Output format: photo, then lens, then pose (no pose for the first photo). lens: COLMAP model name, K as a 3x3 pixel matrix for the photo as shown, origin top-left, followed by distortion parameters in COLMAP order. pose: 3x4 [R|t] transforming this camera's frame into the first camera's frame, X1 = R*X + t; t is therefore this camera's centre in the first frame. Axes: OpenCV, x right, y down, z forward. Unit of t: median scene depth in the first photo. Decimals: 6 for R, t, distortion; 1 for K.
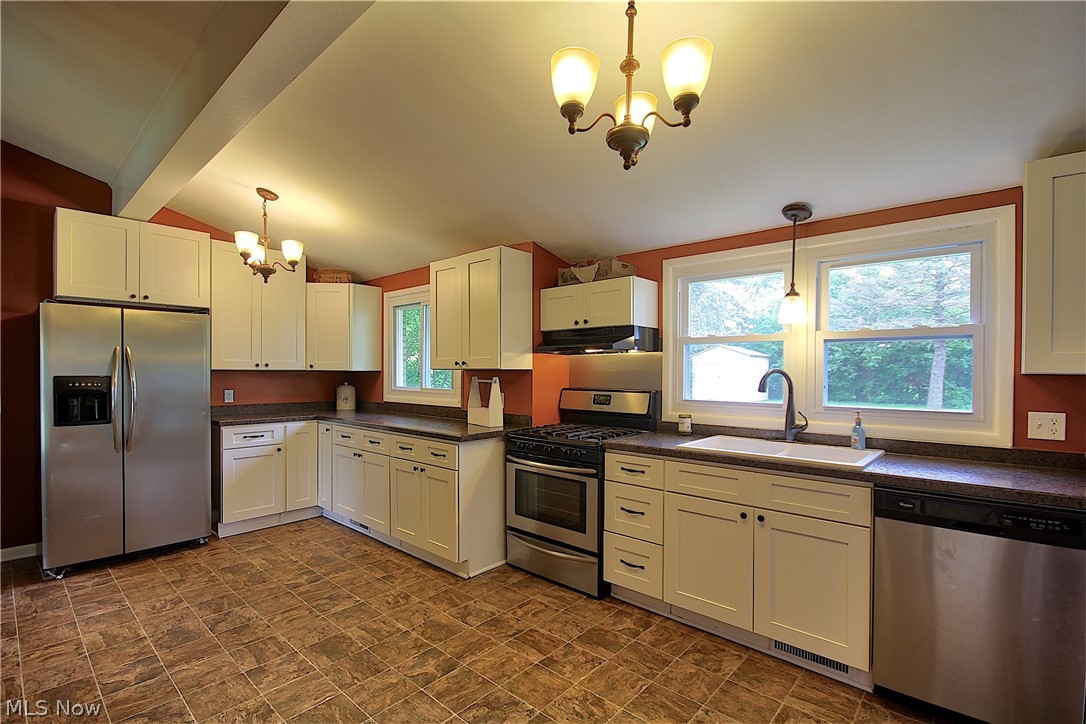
lens RADIAL K [[499.9, 0, 542.2], [0, 499.9, 365.7], [0, 0, 1]] dist [-0.002259, -0.000368]
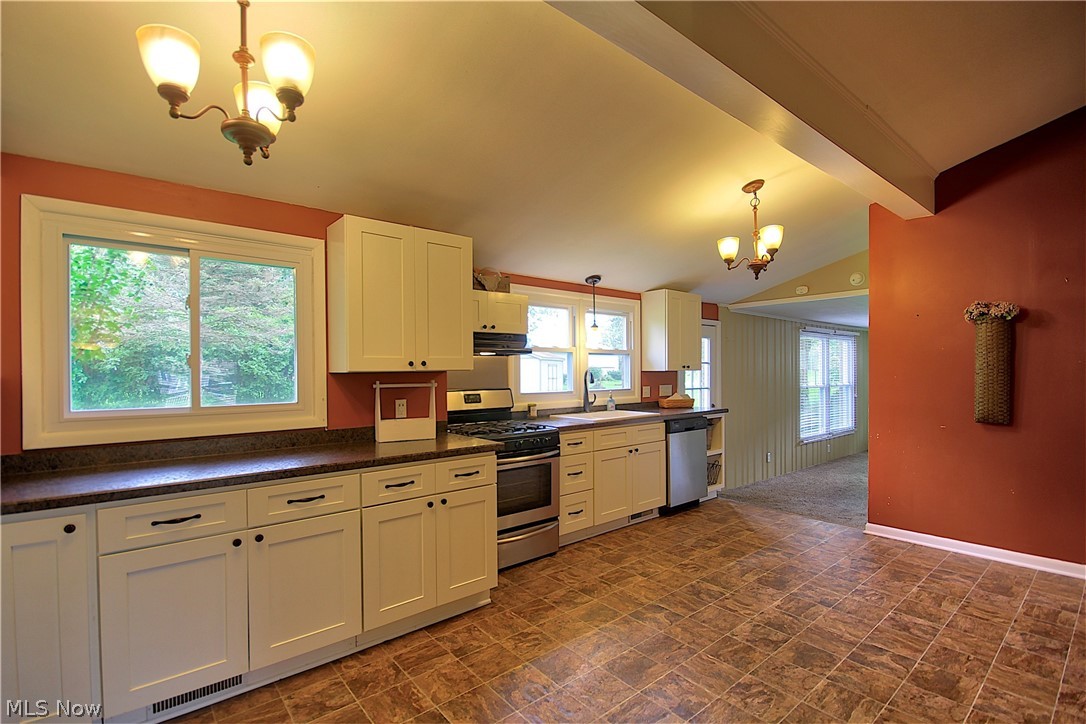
lens RADIAL K [[499.9, 0, 542.2], [0, 499.9, 370.5], [0, 0, 1]] dist [-0.002259, -0.000368]
pose [[0.134239, -0.001793, 0.990947, -1.126914], [-0.001130, 0.999997, 0.001962, 0.005910], [-0.990948, -0.001383, 0.134237, 0.859678]]
